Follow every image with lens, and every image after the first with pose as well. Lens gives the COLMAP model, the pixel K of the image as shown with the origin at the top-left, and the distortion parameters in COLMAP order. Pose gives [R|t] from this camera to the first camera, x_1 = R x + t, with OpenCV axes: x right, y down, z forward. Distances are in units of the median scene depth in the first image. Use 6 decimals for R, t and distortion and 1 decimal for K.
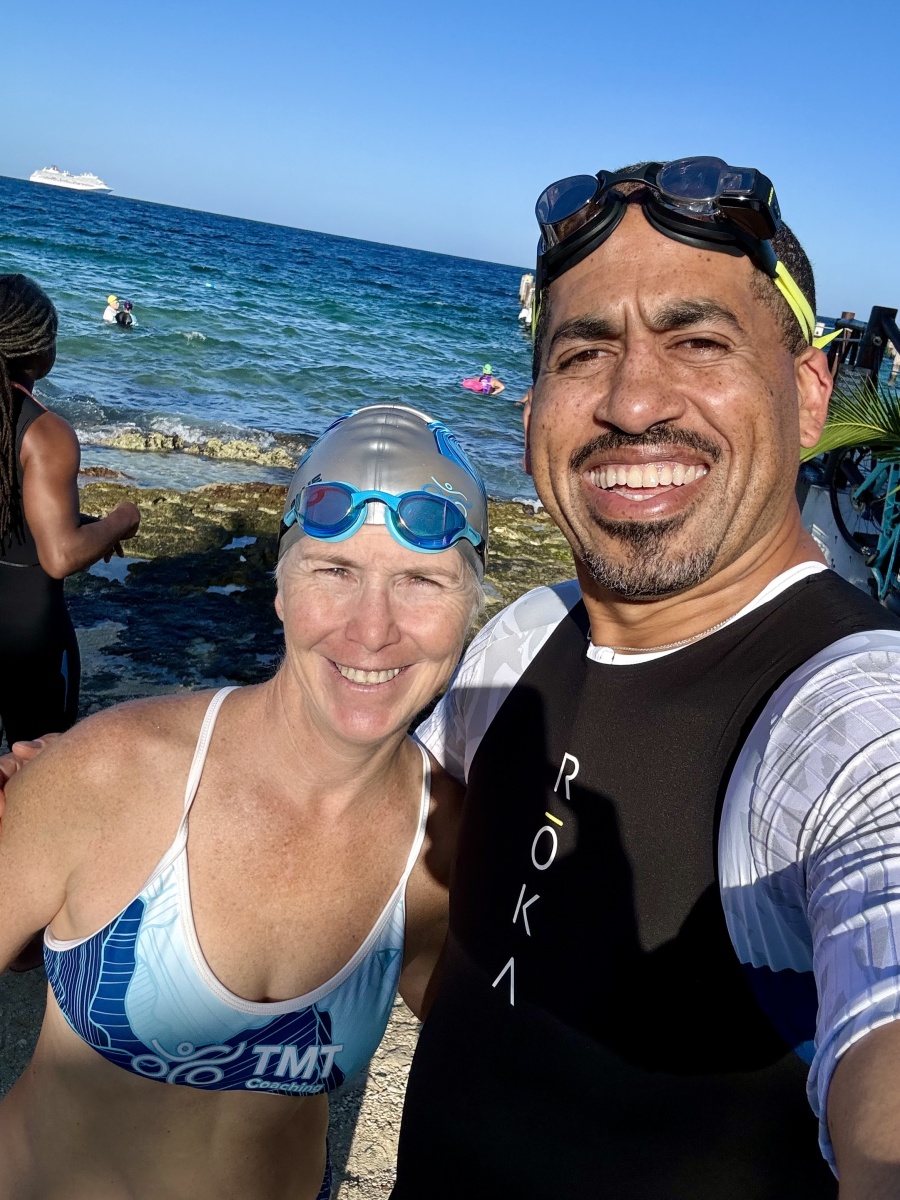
lens RADIAL K [[1054.2, 0, 459.1], [0, 1054.2, 612.4], [0, 0, 1]] dist [0.068213, -0.015179]
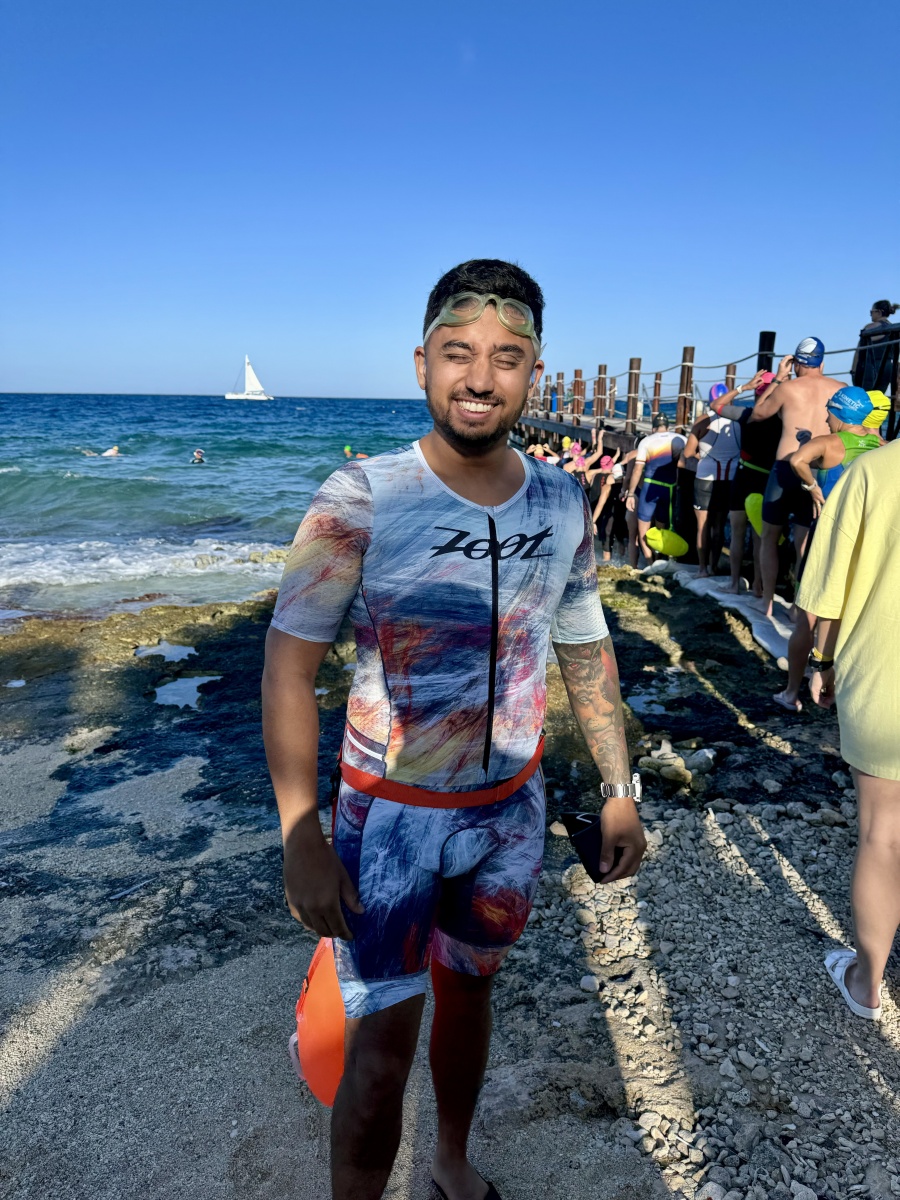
lens RADIAL K [[828.8, 0, 441.1], [0, 828.8, 594.6], [0, 0, 1]] dist [0.022772, -0.023739]
pose [[0.987382, -0.158097, 0.009110, -0.957714], [0.158265, 0.983185, -0.091106, -0.236471], [0.005447, 0.091398, 0.995800, 2.722225]]
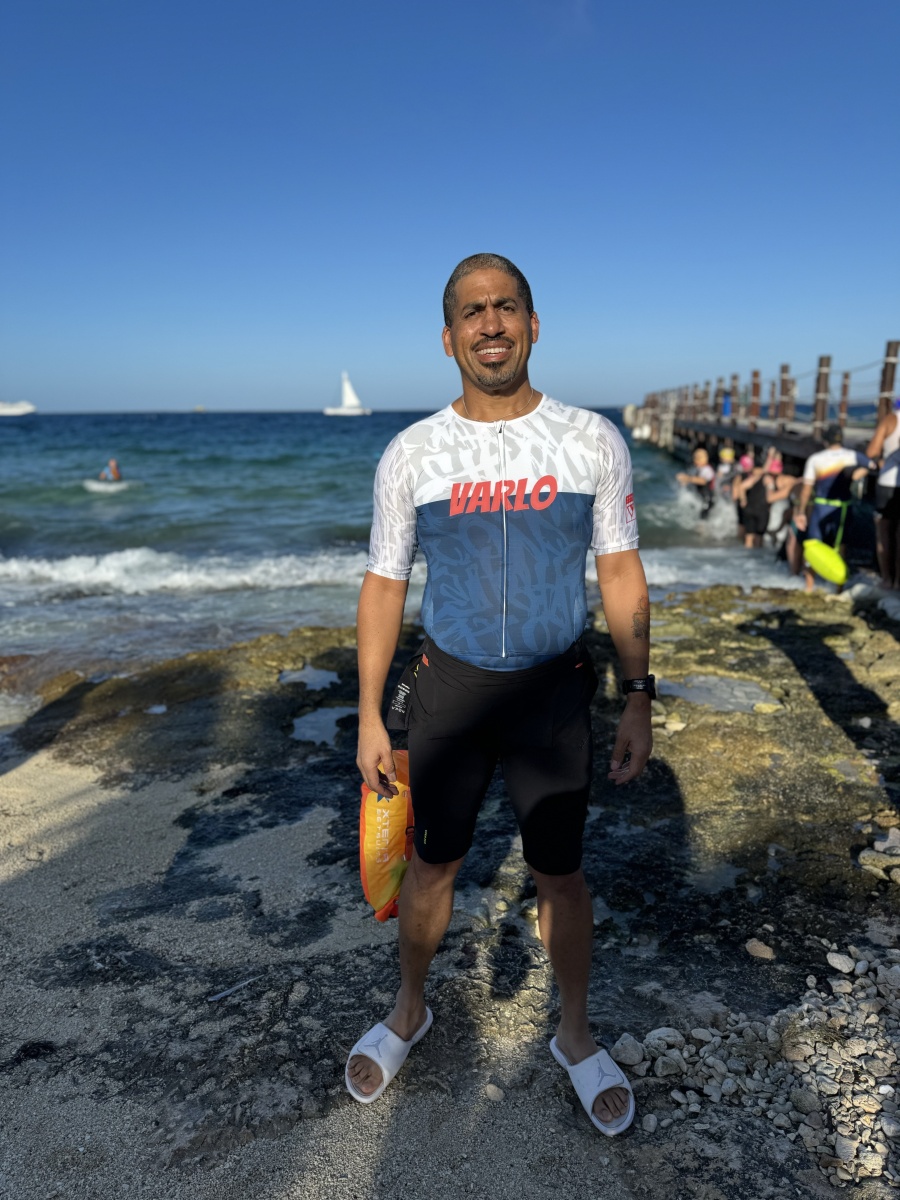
lens RADIAL K [[828.8, 0, 453.5], [0, 828.8, 571.8], [0, 0, 1]] dist [0.022772, -0.023739]
pose [[0.976433, -0.146795, -0.158209, -0.953245], [0.122832, 0.980735, -0.151890, -0.491963], [0.177458, 0.128877, 0.975653, 3.473458]]
